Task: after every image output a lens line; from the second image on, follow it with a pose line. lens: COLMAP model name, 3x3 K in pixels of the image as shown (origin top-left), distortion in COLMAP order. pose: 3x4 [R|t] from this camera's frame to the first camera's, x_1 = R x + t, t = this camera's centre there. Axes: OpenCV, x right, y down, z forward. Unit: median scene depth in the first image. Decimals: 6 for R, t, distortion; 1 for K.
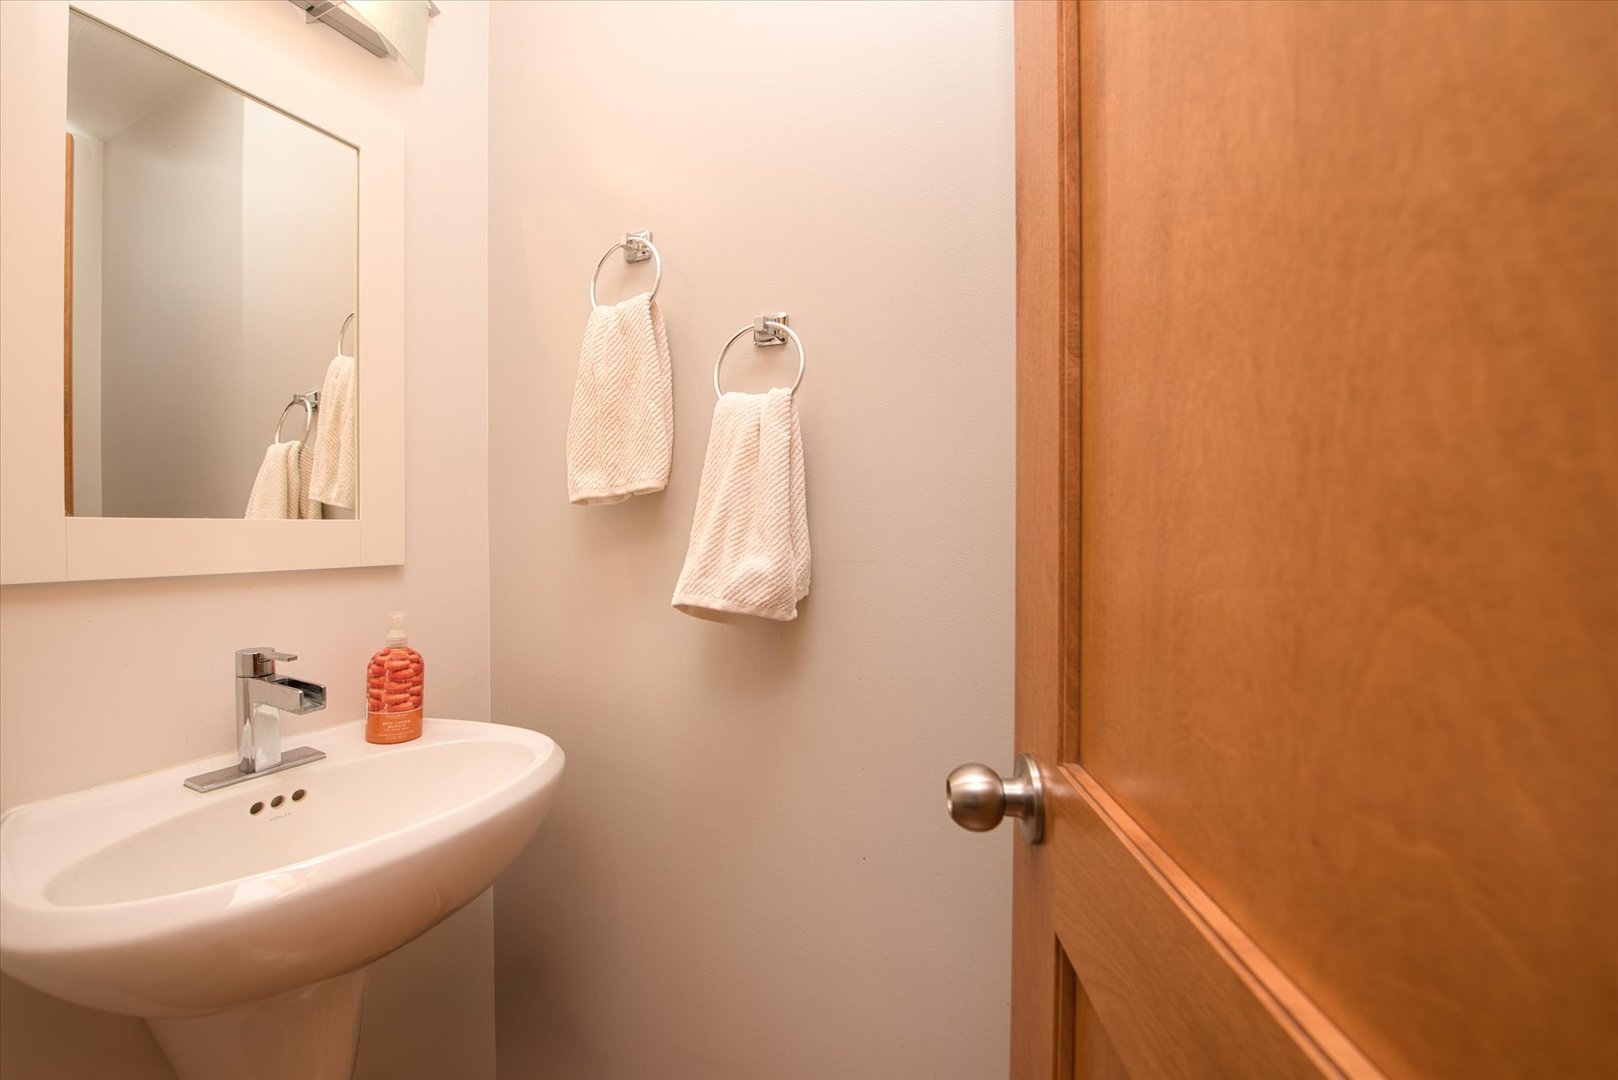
lens RADIAL K [[706.6, 0, 812.8], [0, 706.6, 529.2], [0, 0, 1]] dist [-0.015350, -0.000183]
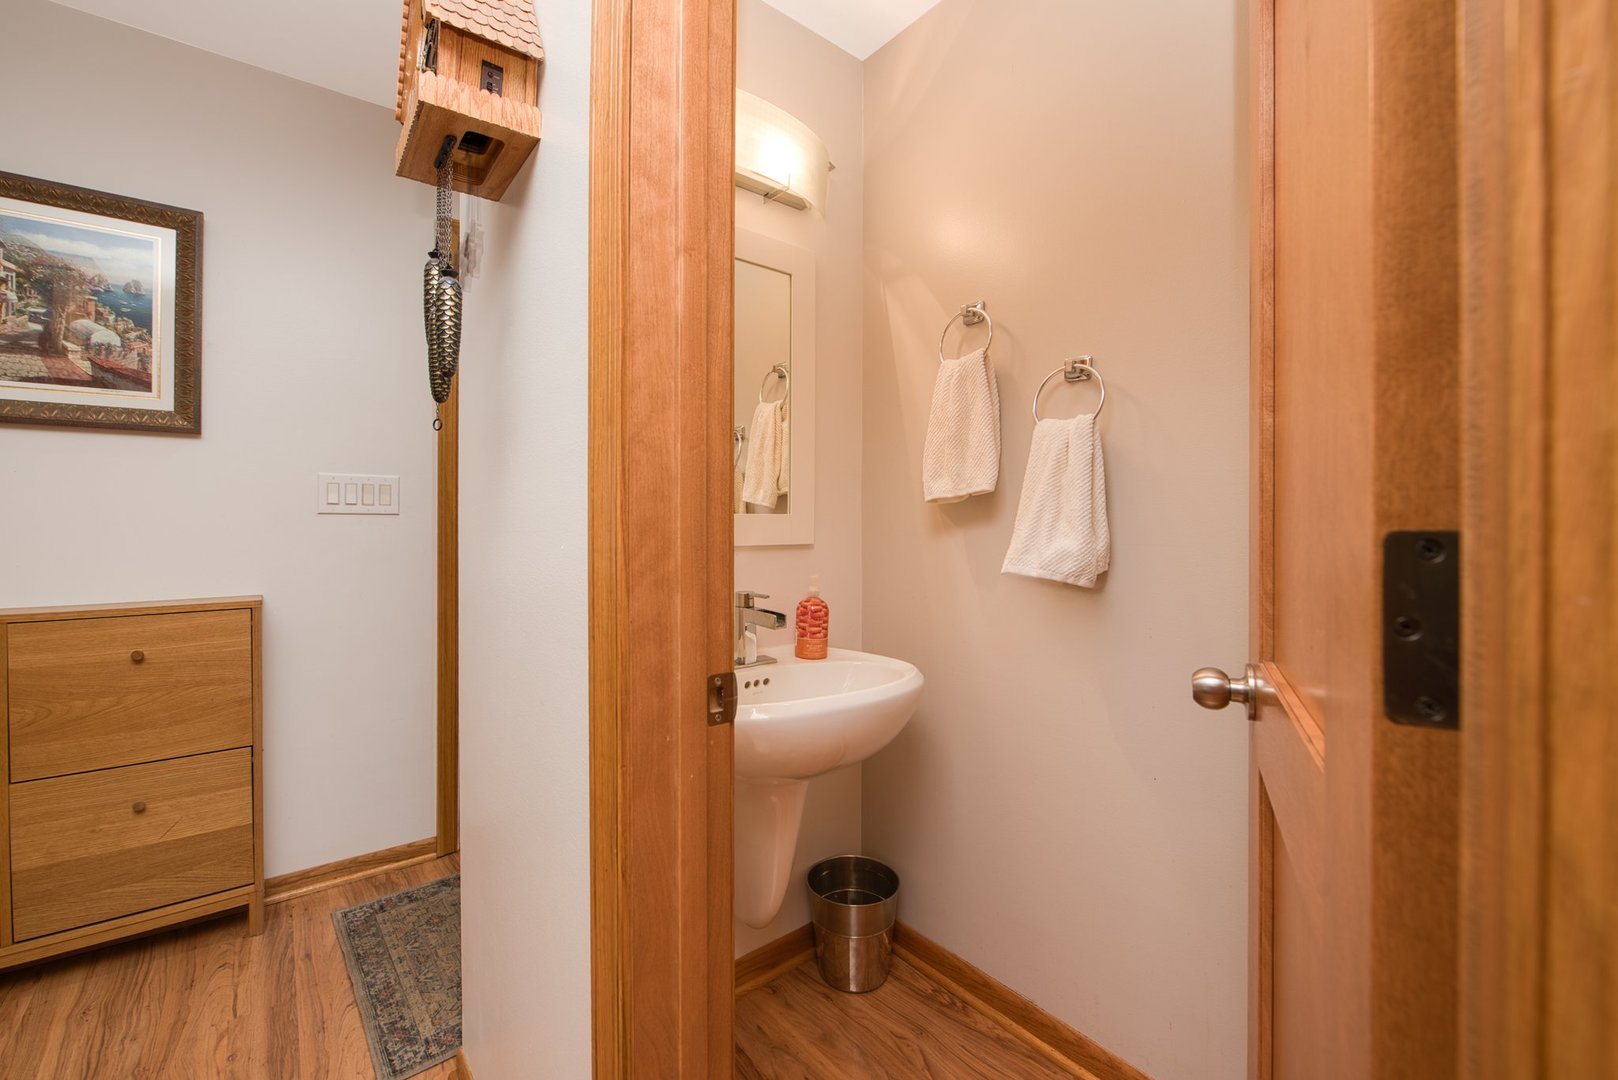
lens RADIAL K [[693.6, 0, 784.0], [0, 693.6, 534.8], [0, 0, 1]] dist [-0.021428, -0.000099]
pose [[0.890689, 0.007782, -0.454546, 0.041167], [-0.000051, 0.999855, 0.017018, 0.006605], [0.454613, -0.015134, 0.890561, -0.419504]]
